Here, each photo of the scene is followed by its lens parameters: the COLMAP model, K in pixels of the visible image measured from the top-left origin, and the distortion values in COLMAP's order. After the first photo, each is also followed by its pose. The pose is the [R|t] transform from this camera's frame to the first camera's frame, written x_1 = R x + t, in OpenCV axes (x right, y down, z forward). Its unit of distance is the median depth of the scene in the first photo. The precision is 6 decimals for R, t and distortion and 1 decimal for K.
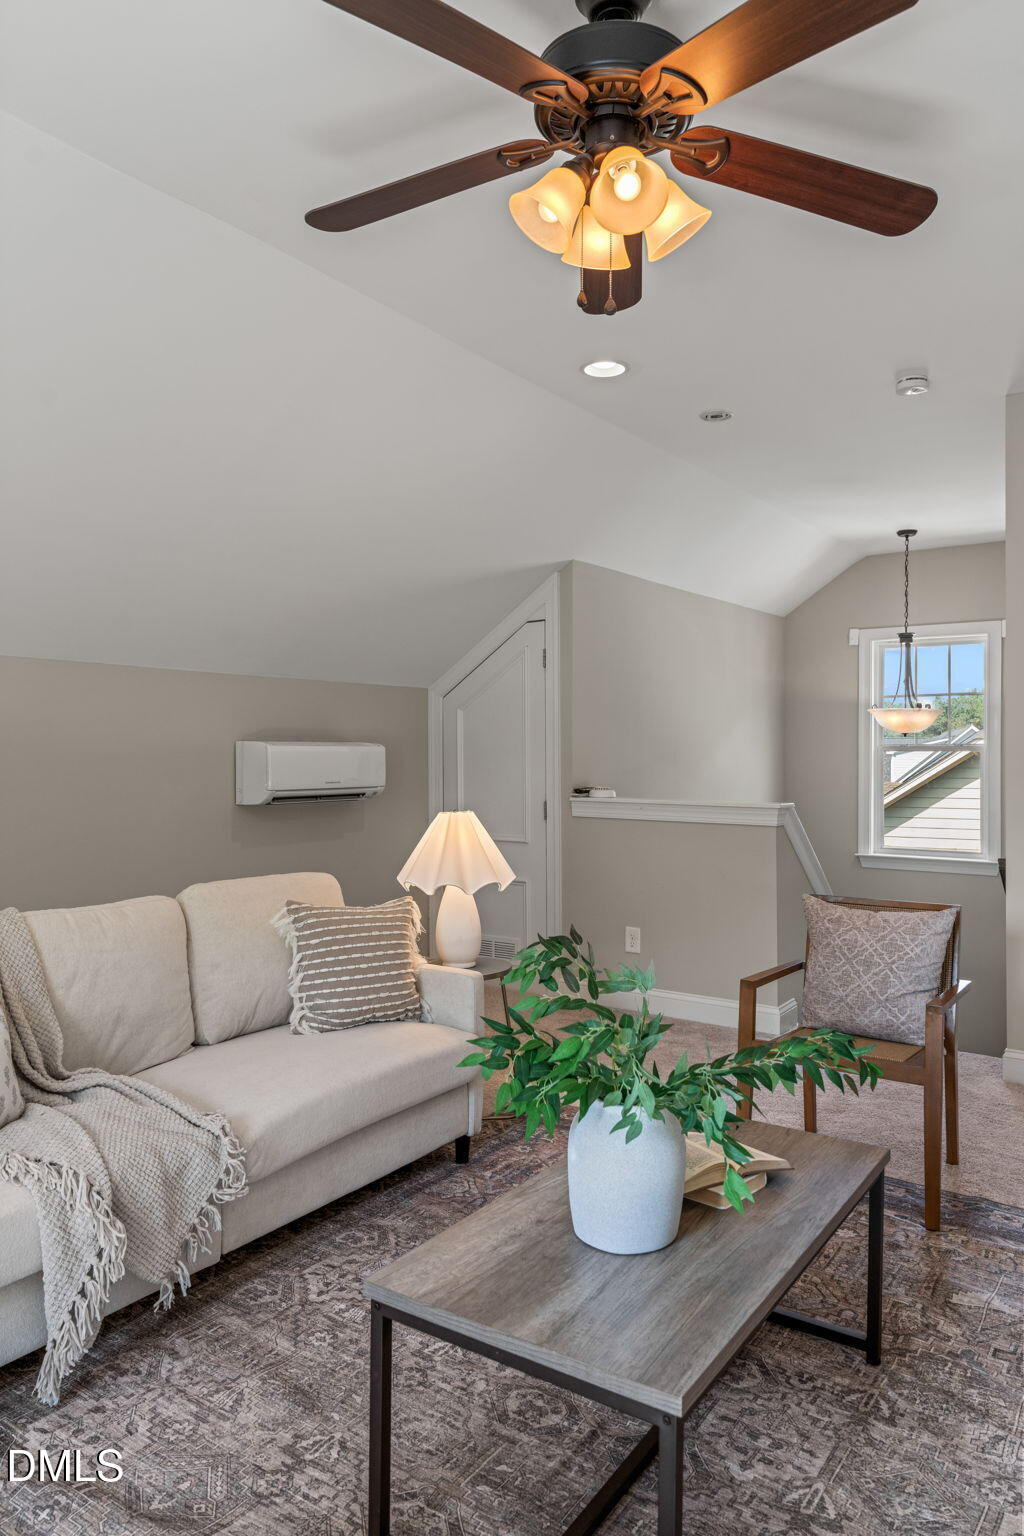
lens RADIAL K [[1150.6, 0, 505.0], [0, 1150.6, 764.9], [0, 0, 1]] dist [-0.019648, 0.012653]
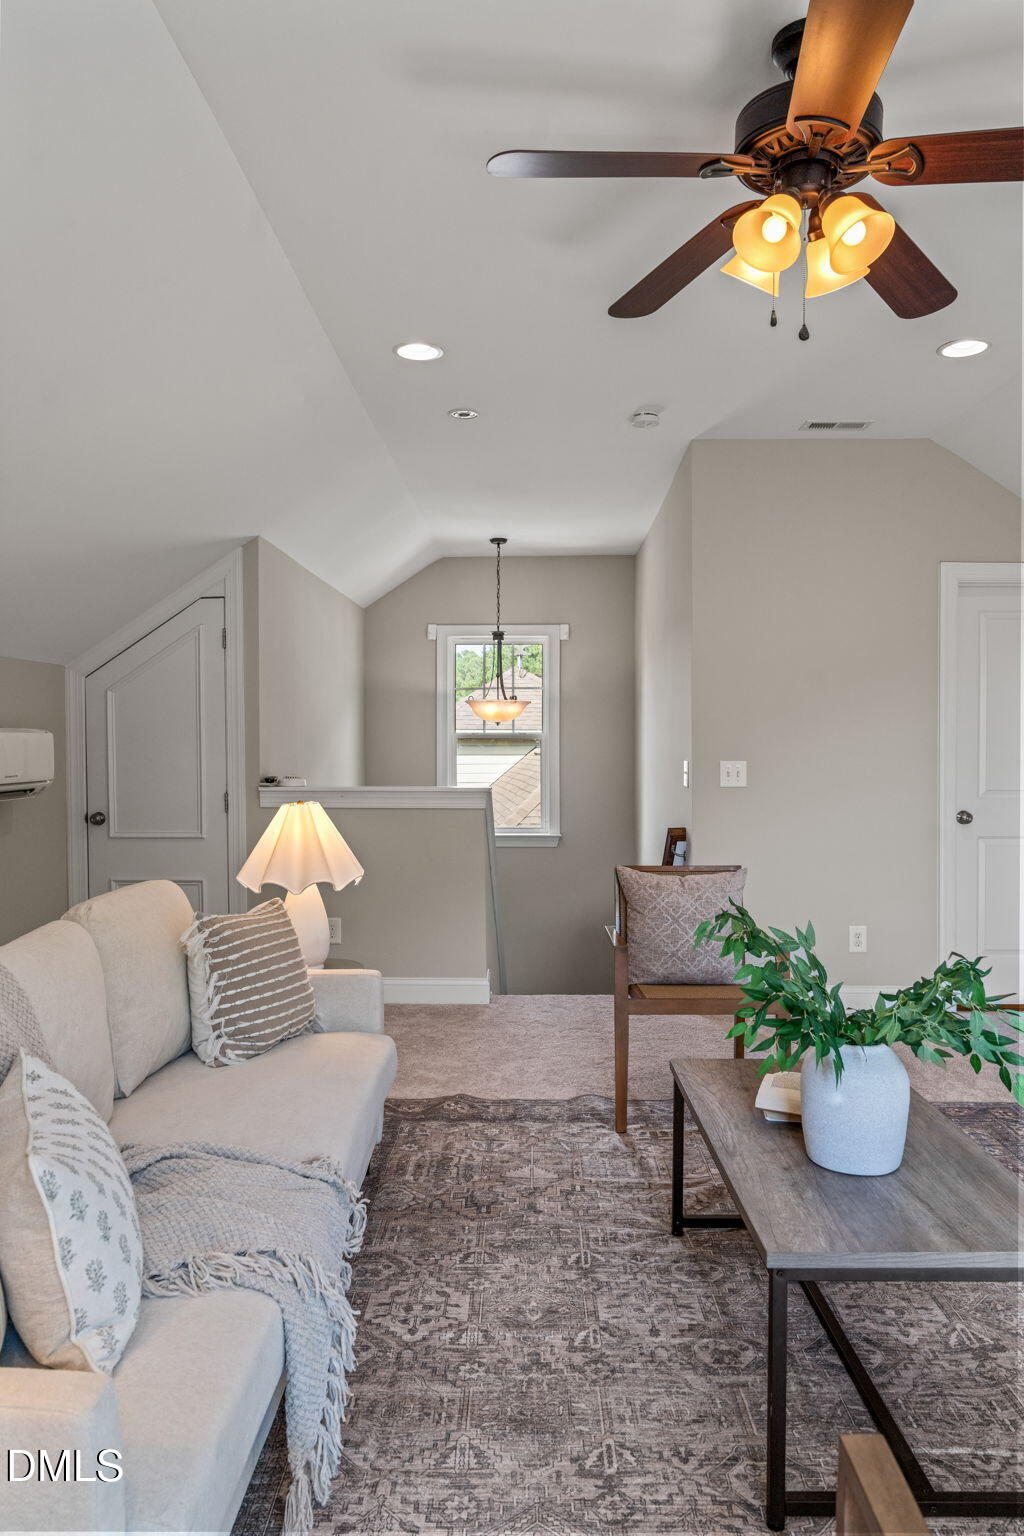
lens RADIAL K [[1150.6, 0, 505.0], [0, 1150.6, 764.9], [0, 0, 1]] dist [-0.019648, 0.012653]
pose [[0.799791, -0.014840, 0.600095, -0.468839], [0.009765, 0.999884, 0.011711, 0.000802], [-0.600199, -0.003506, 0.799843, 0.167293]]
